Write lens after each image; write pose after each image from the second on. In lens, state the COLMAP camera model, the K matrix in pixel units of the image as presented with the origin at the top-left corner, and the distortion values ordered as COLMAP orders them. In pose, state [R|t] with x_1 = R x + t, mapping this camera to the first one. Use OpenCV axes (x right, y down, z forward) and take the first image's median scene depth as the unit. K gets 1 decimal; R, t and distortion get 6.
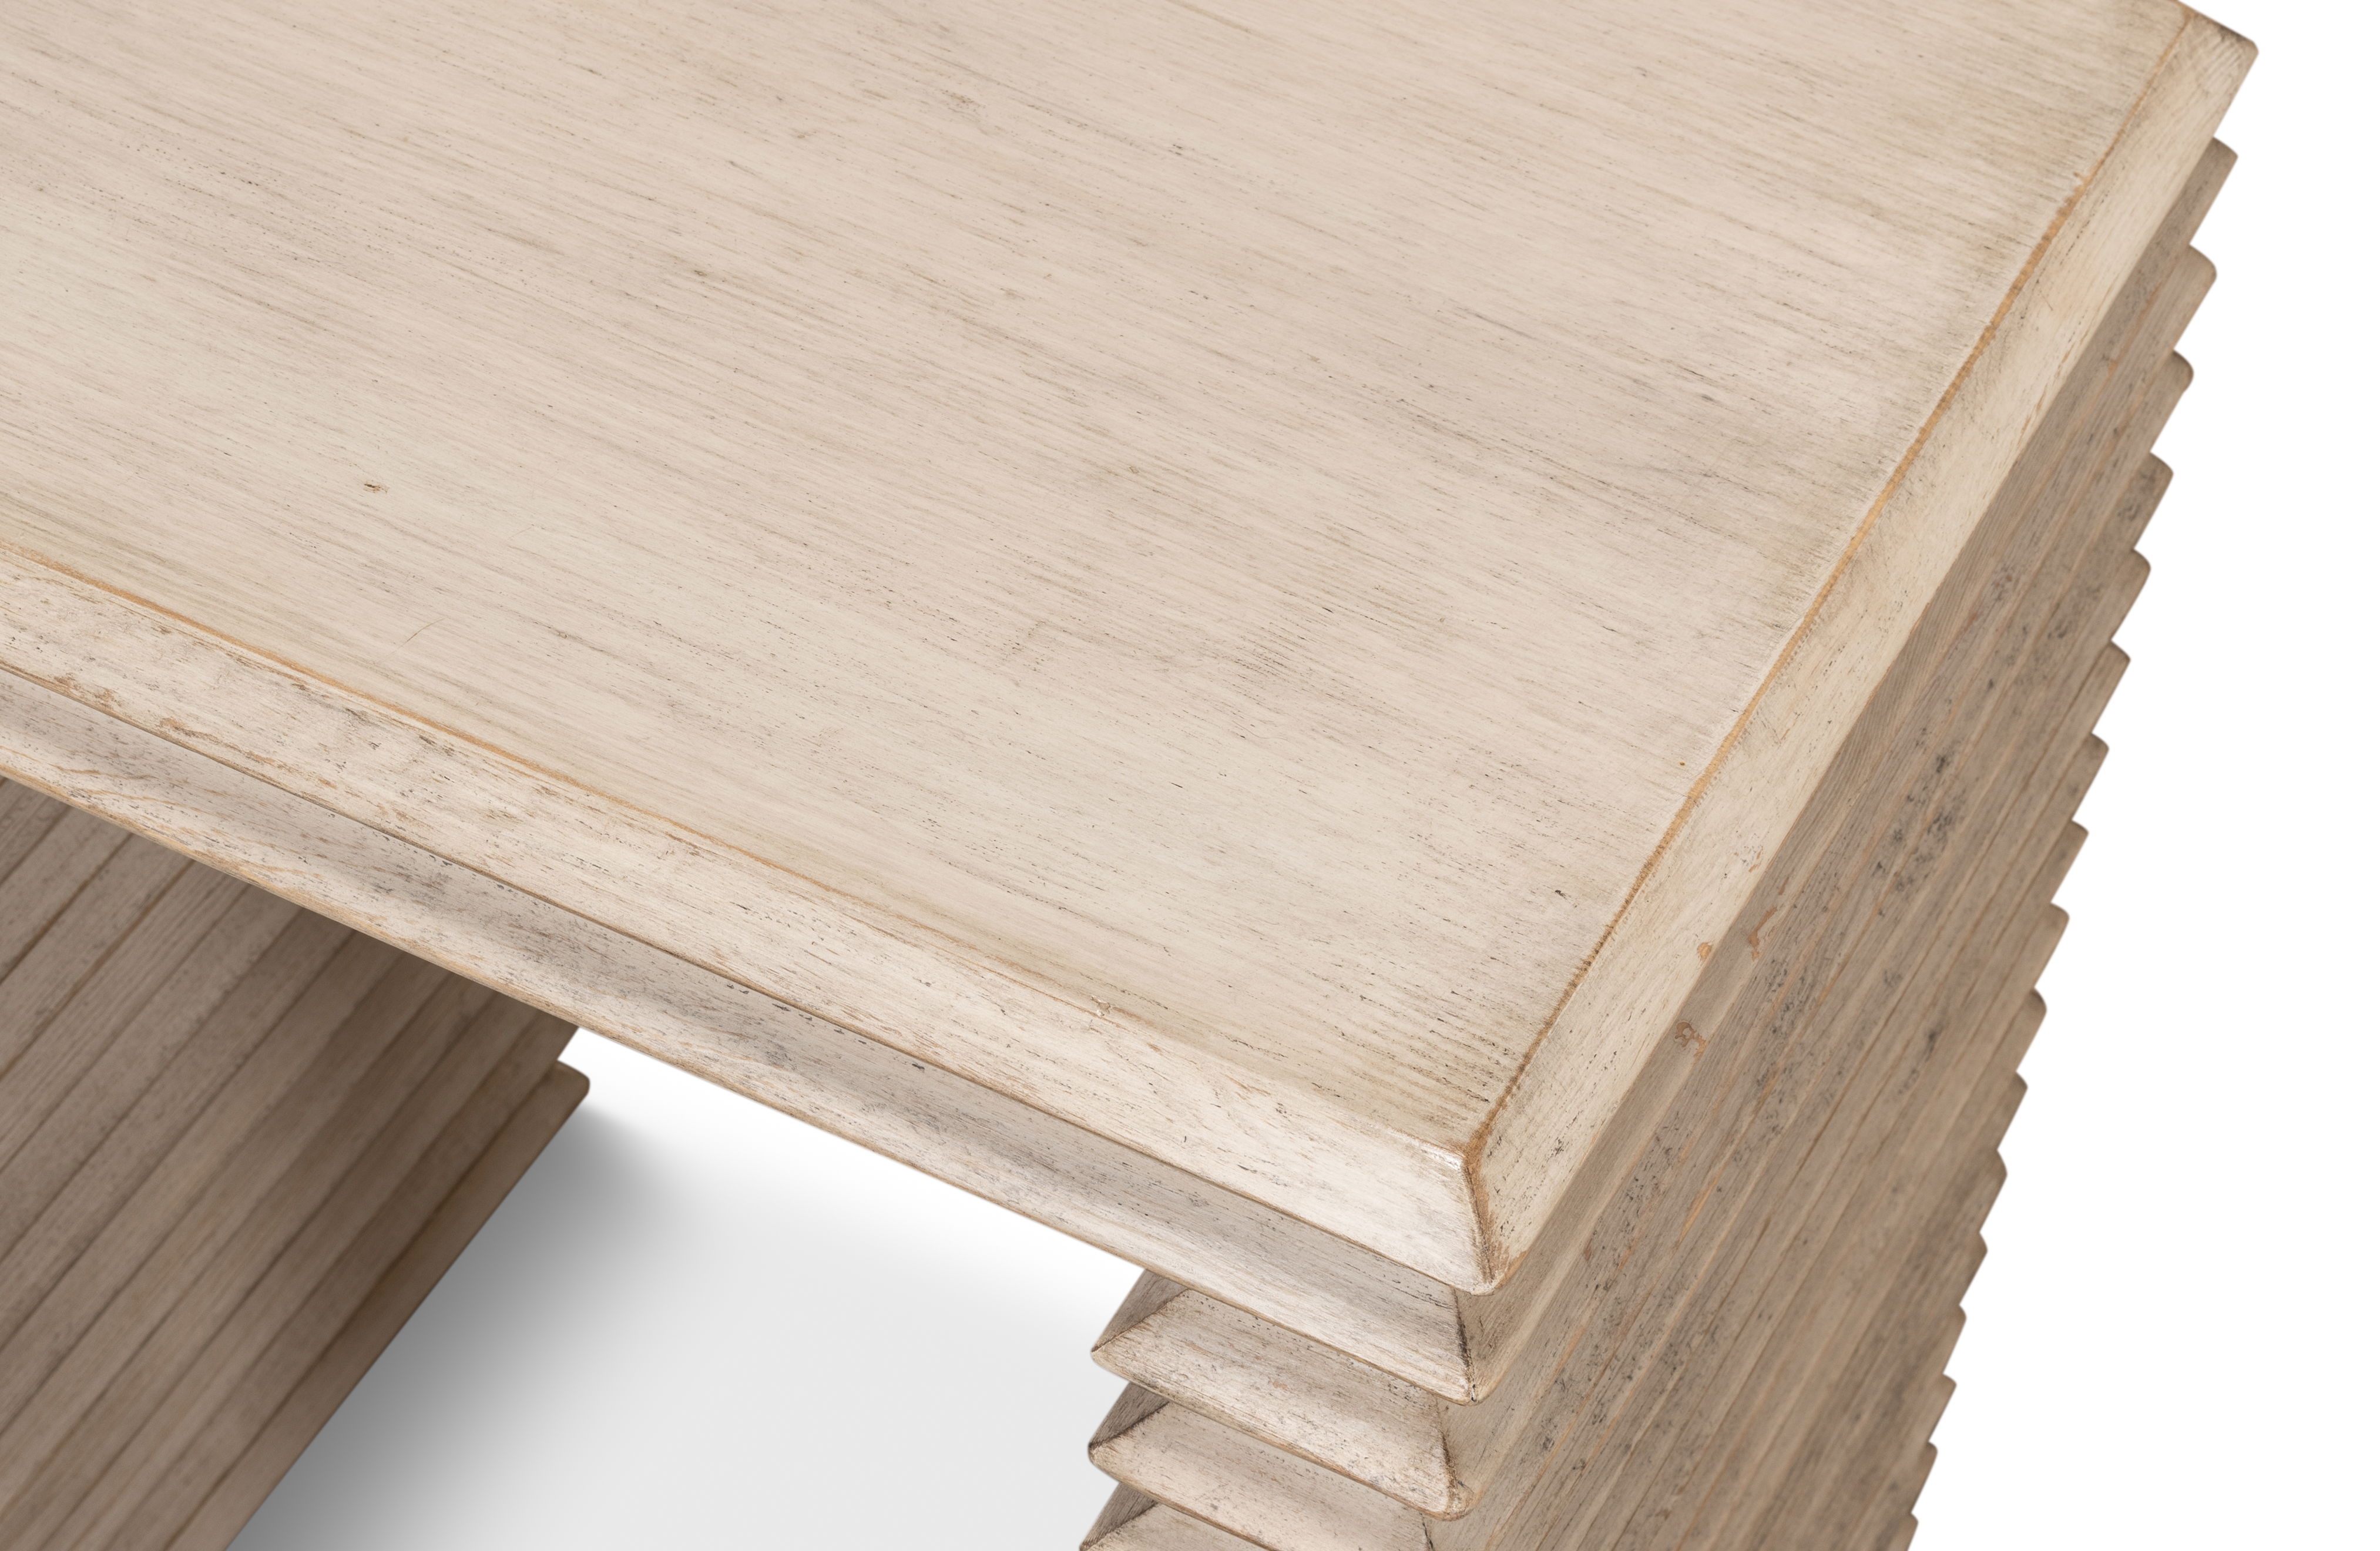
lens RADIAL K [[5900.6, 0, 833.9], [0, 5900.6, 605.2], [0, 0, 1]] dist [-0.201622, 0.263538]
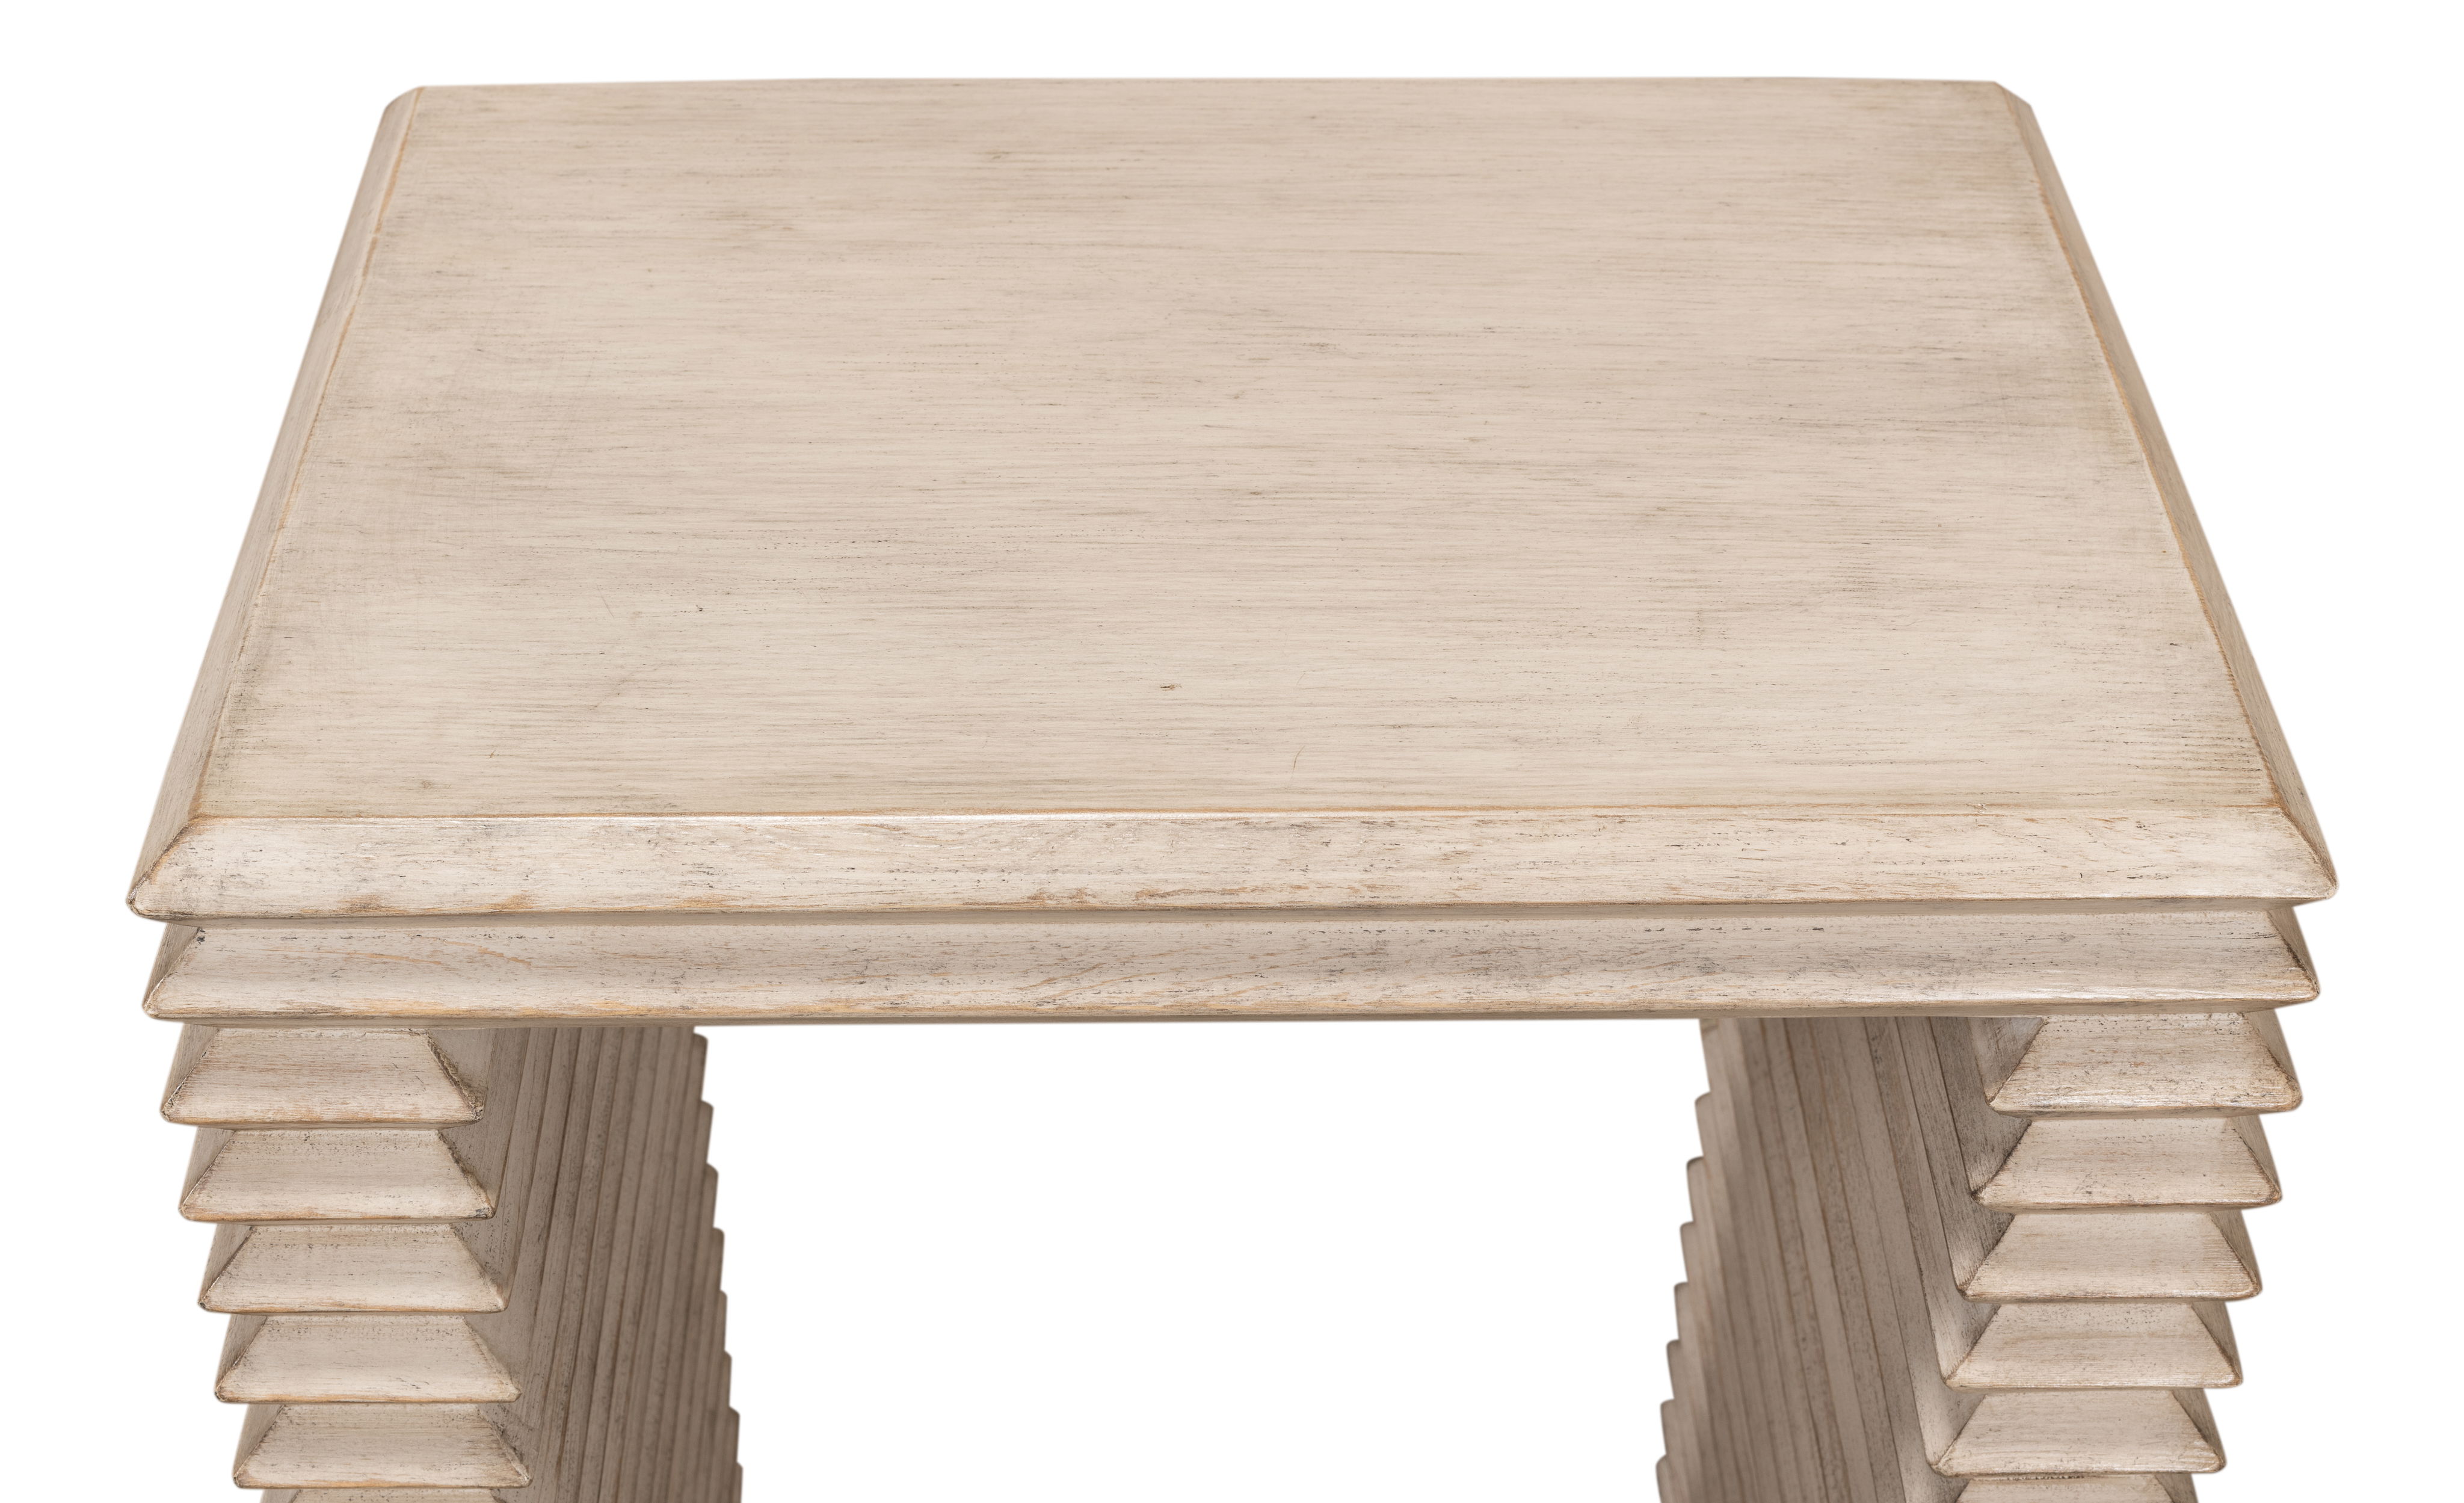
lens RADIAL K [[4096.3, 0, 1232.0], [0, 4096.3, 751.5], [0, 0, 1]] dist [-0.190012, 0.108605]
pose [[0.862542, -0.300151, 0.407345, -0.425209], [0.355032, 0.932622, -0.064570, 0.052841], [-0.360518, 0.200315, 0.910989, 0.232128]]
